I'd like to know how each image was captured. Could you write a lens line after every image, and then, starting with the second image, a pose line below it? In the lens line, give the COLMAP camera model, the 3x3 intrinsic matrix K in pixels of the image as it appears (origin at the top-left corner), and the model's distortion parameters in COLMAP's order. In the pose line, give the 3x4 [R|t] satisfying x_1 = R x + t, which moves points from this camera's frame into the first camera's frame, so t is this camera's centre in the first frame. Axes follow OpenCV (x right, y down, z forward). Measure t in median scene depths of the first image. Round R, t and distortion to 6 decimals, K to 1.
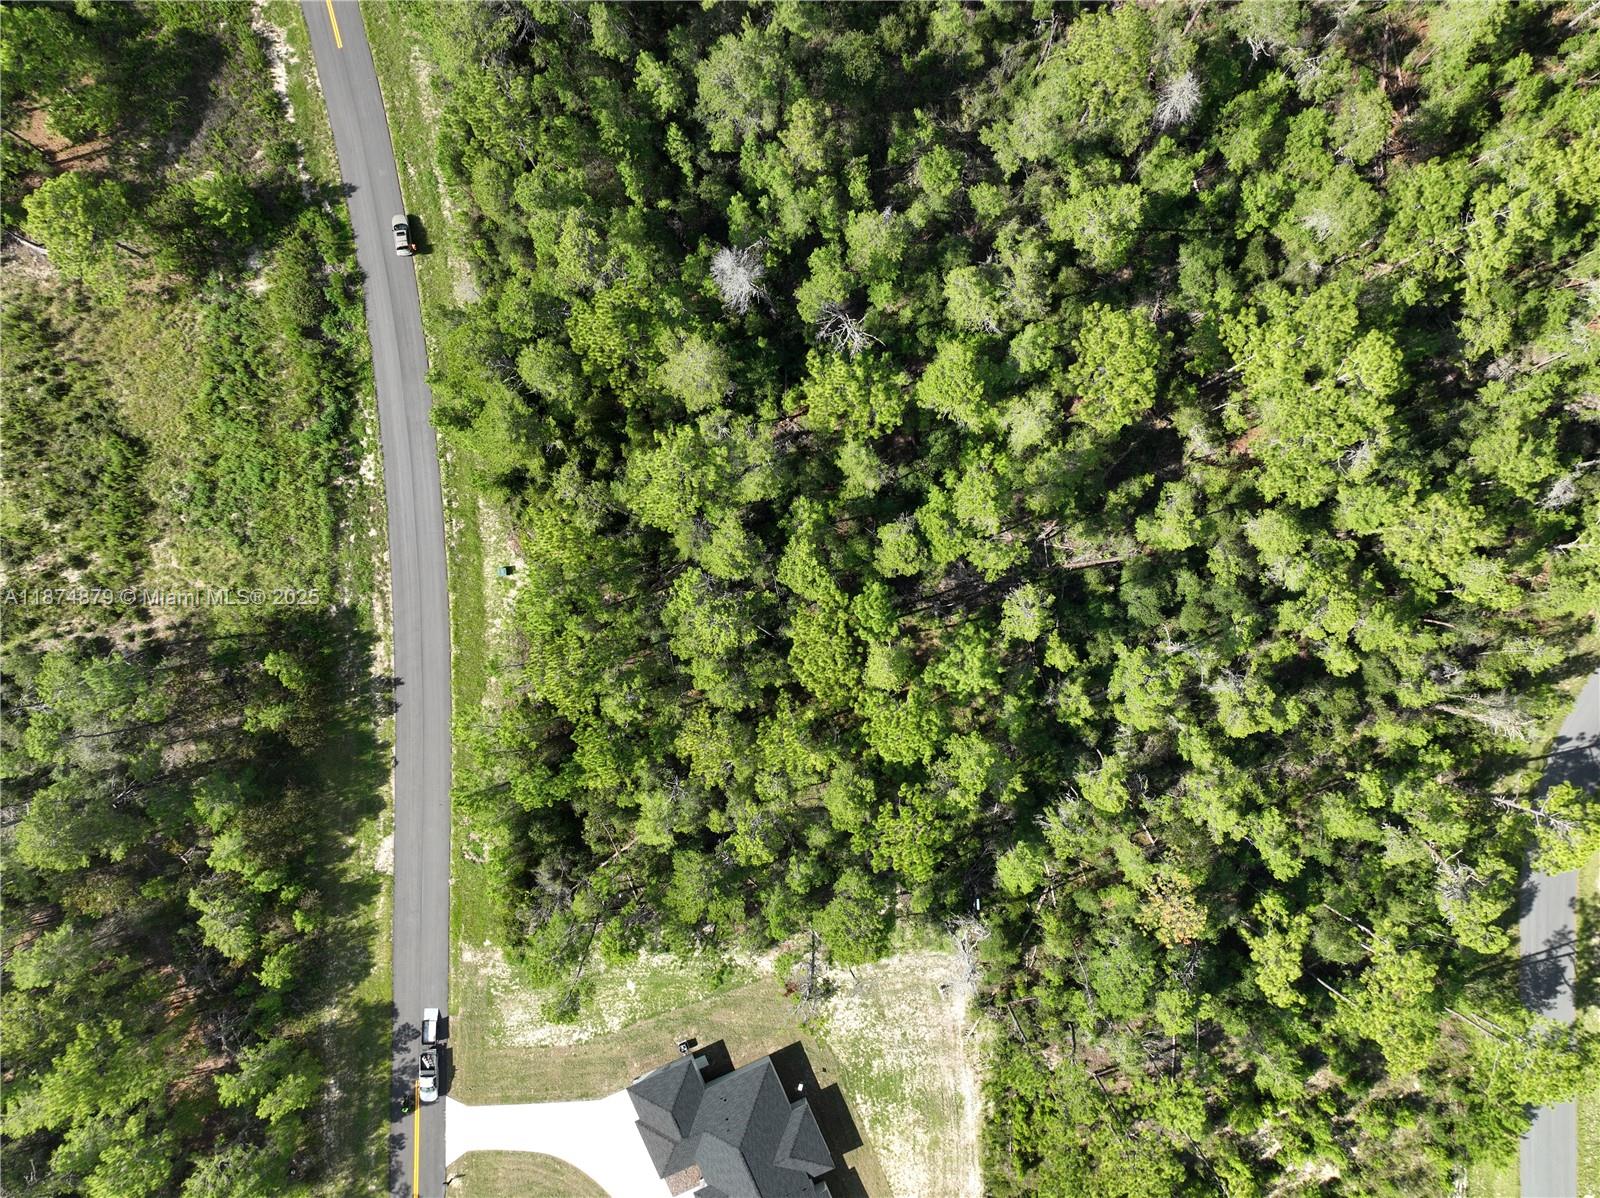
lens RADIAL K [[1131.7, 0, 799.5], [0, 1131.7, 598.7], [0, 0, 1]] dist [-0.007971, 0.023572]
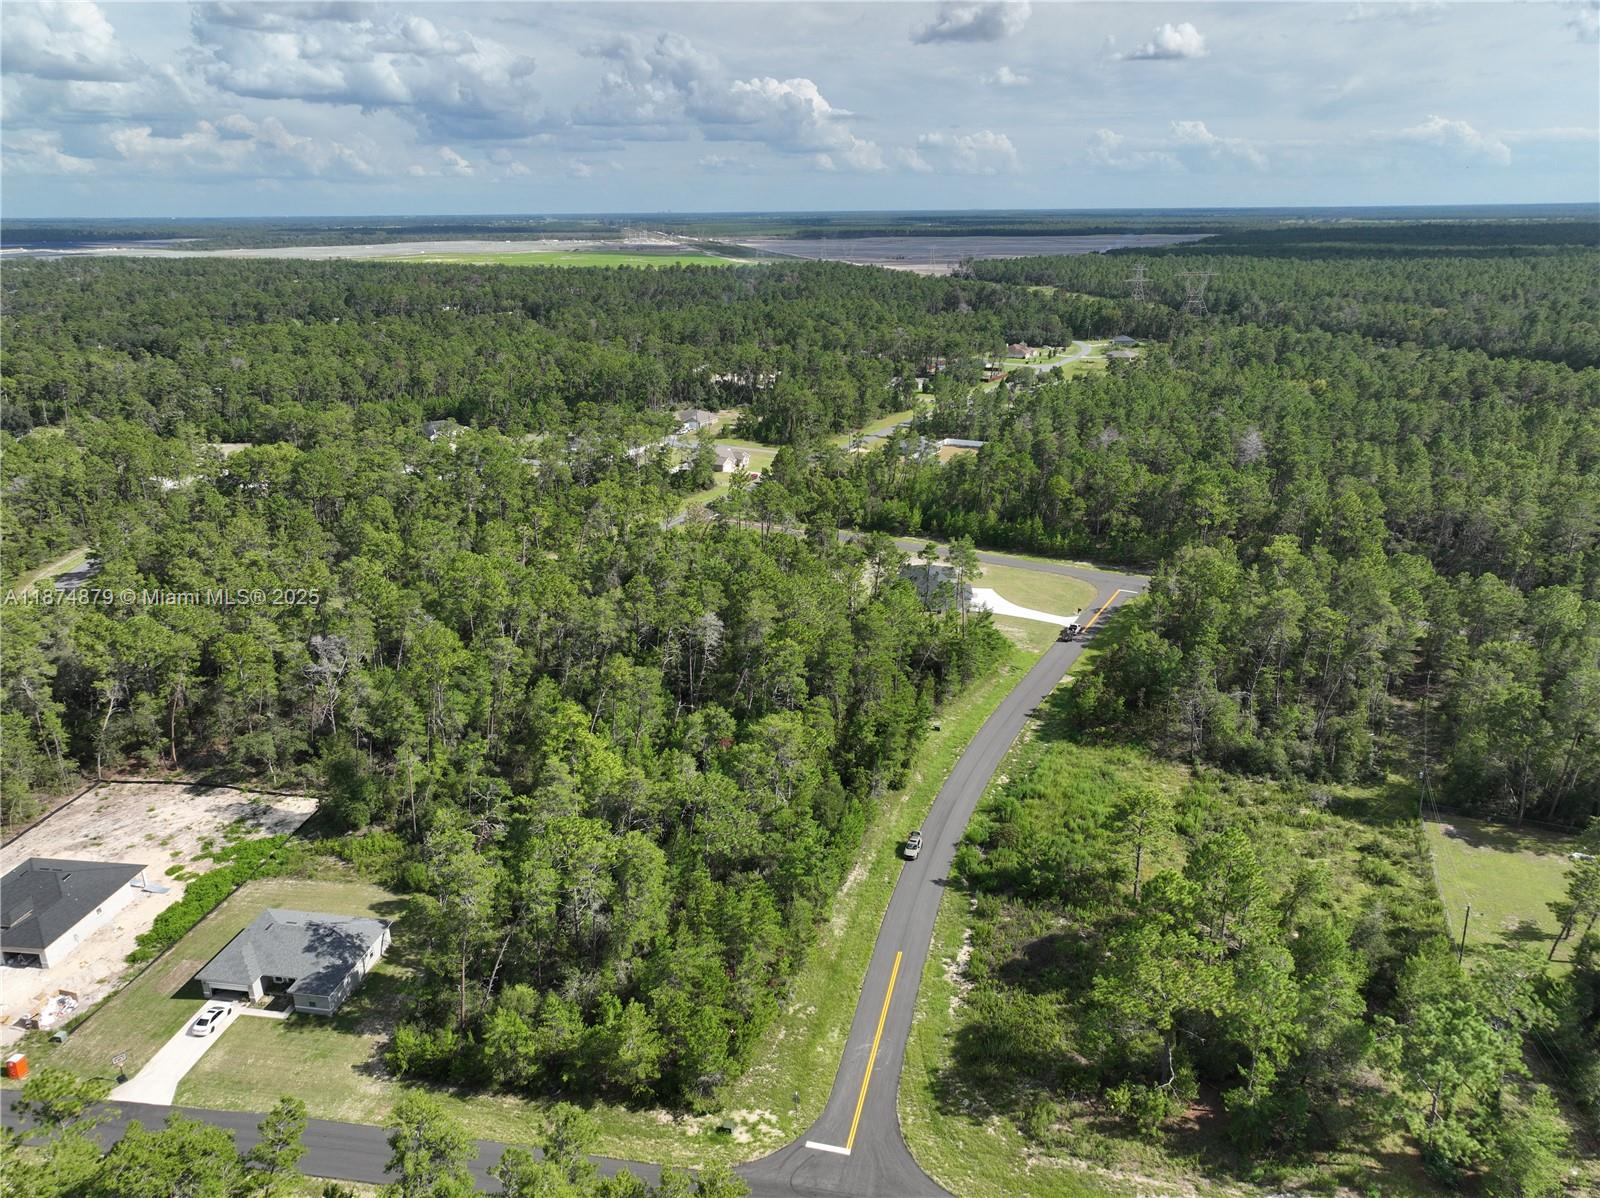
lens RADIAL K [[1131.7, 0, 803.1], [0, 1131.7, 592.4], [0, 0, 1]] dist [-0.007971, 0.023572]
pose [[-0.884191, -0.125734, 0.449887, -0.783478], [0.466477, -0.288449, 0.836180, -1.359091], [0.024634, 0.949204, 0.313696, 0.360946]]
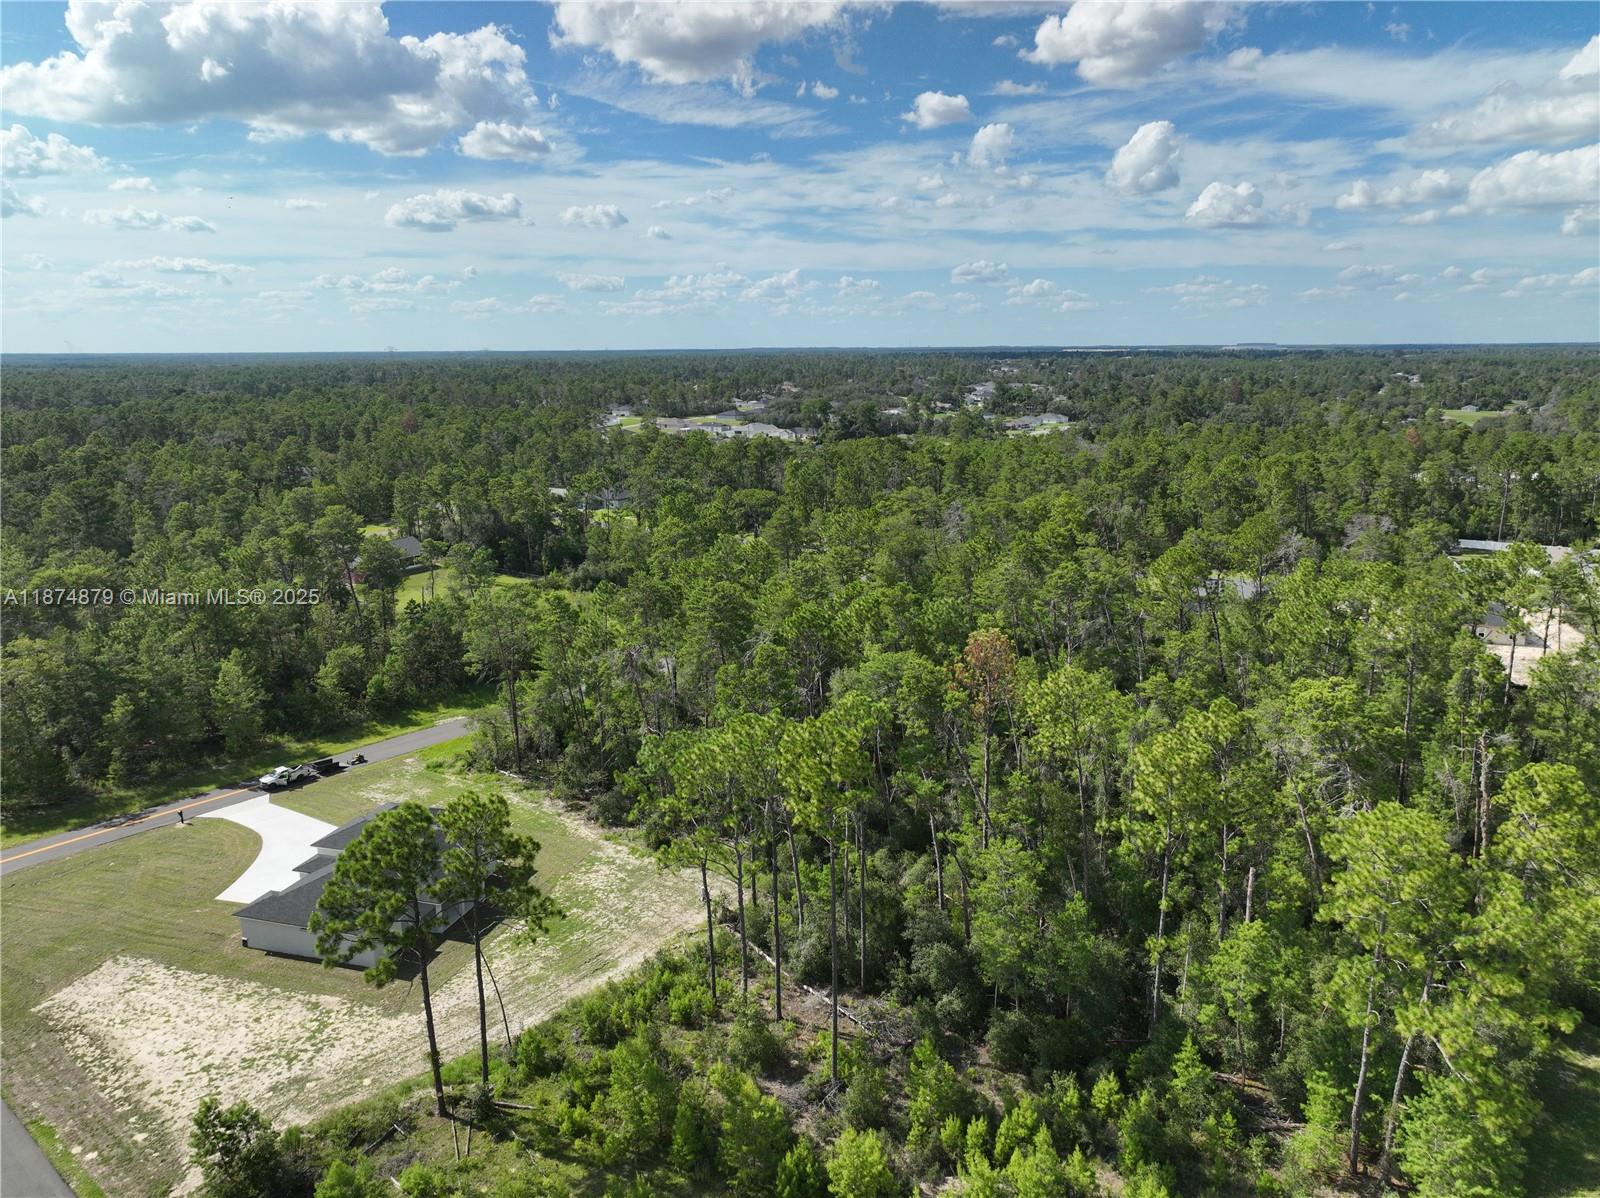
lens RADIAL K [[1131.7, 0, 789.8], [0, 1131.7, 628.3], [0, 0, 1]] dist [-0.007971, 0.023572]
pose [[0.758434, 0.171841, -0.628688, 0.648632], [-0.651705, 0.188642, -0.734639, 0.871600], [-0.007645, 0.966894, 0.255062, 0.629990]]
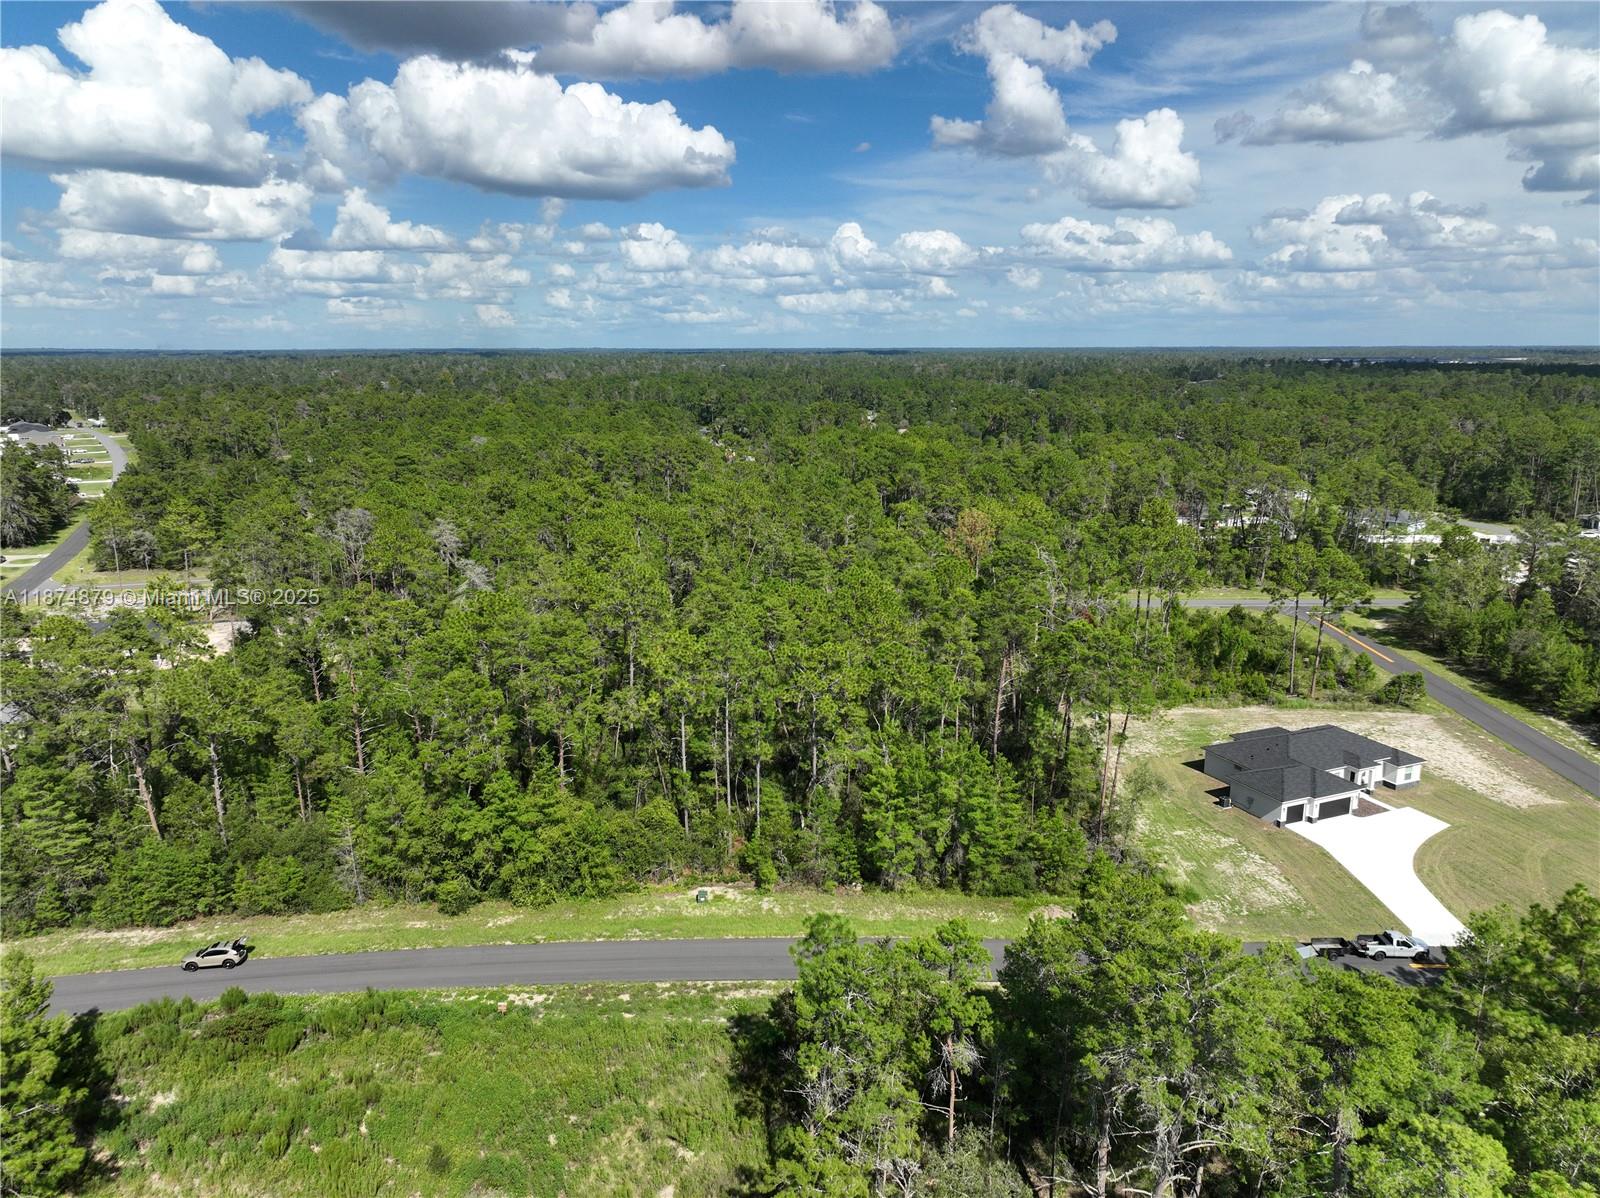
lens RADIAL K [[1131.7, 0, 803.5], [0, 1131.7, 591.2], [0, 0, 1]] dist [-0.007971, 0.023572]
pose [[0.013039, -0.193487, 0.981016, -1.025793], [0.999911, -0.000405, -0.013370, 0.058894], [0.002984, 0.981103, 0.193464, 0.657249]]
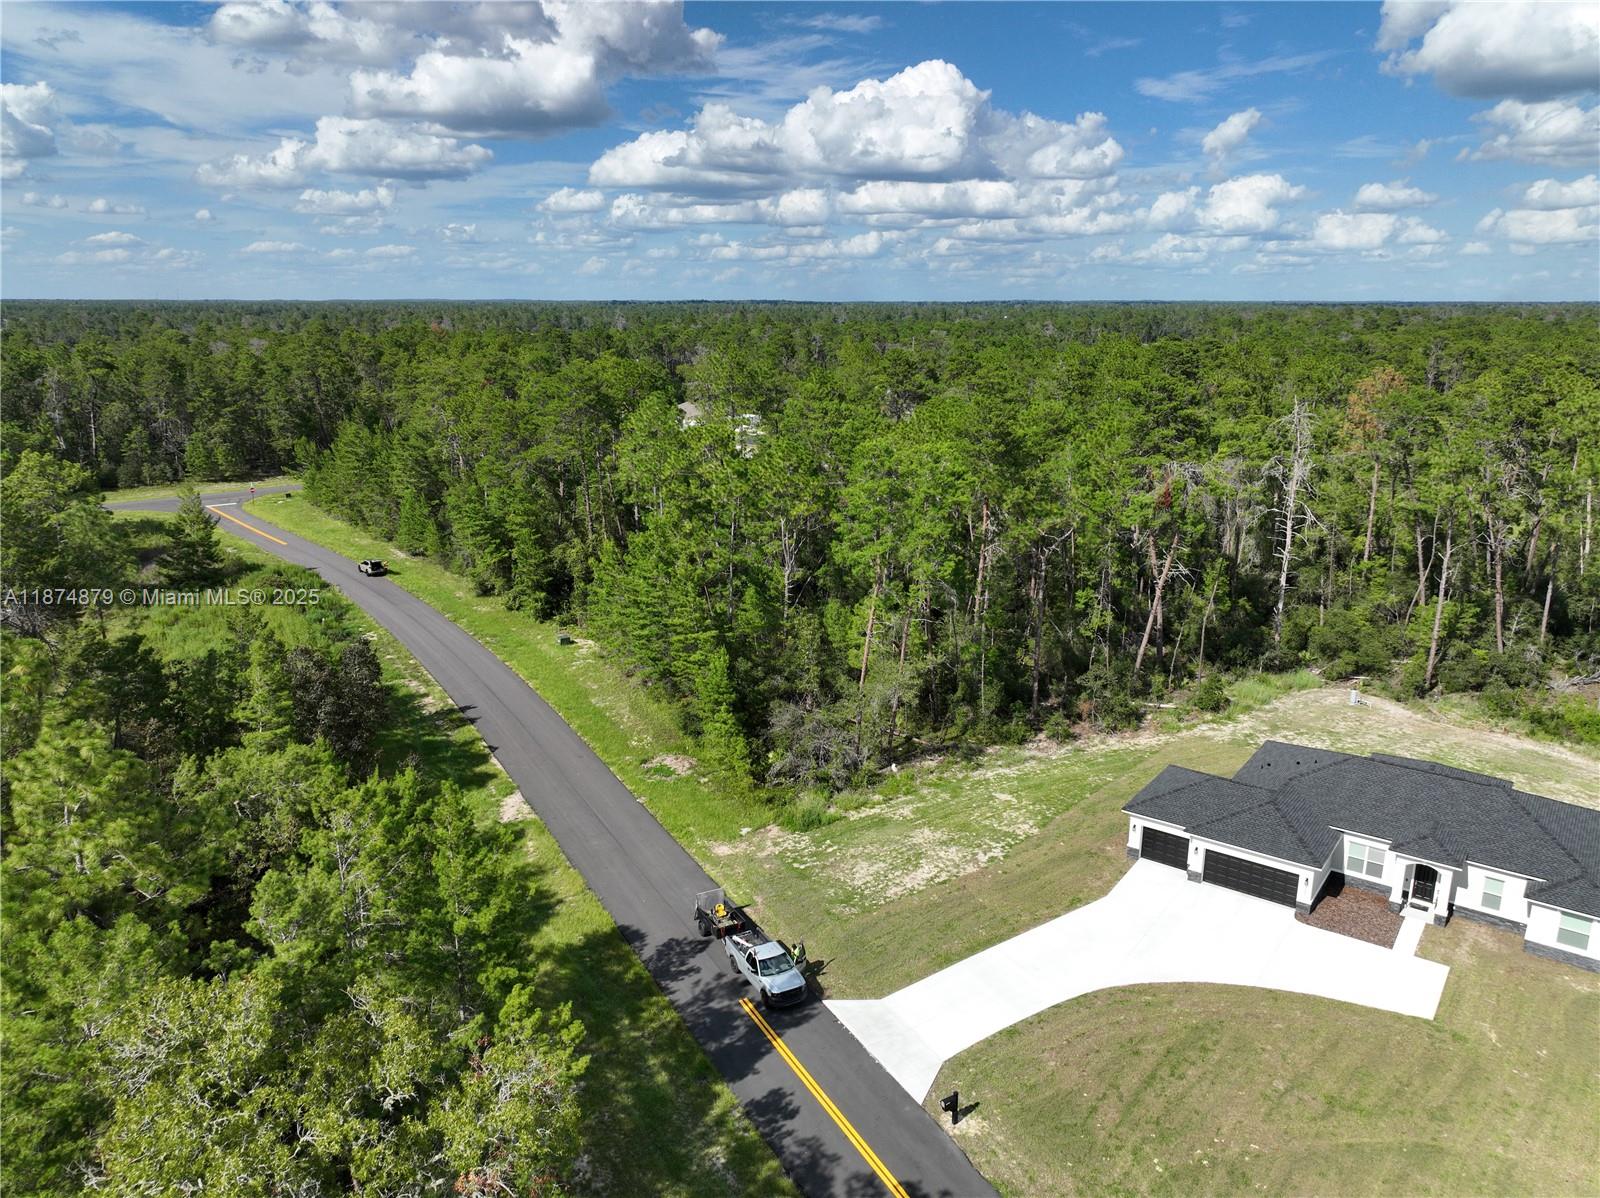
lens RADIAL K [[1131.7, 0, 798.7], [0, 1131.7, 605.1], [0, 0, 1]] dist [-0.007971, 0.023572]
pose [[0.873571, -0.107161, 0.474752, -0.517649], [0.486350, 0.228987, -0.843225, 0.776422], [-0.018351, 0.967513, 0.252154, 0.786371]]
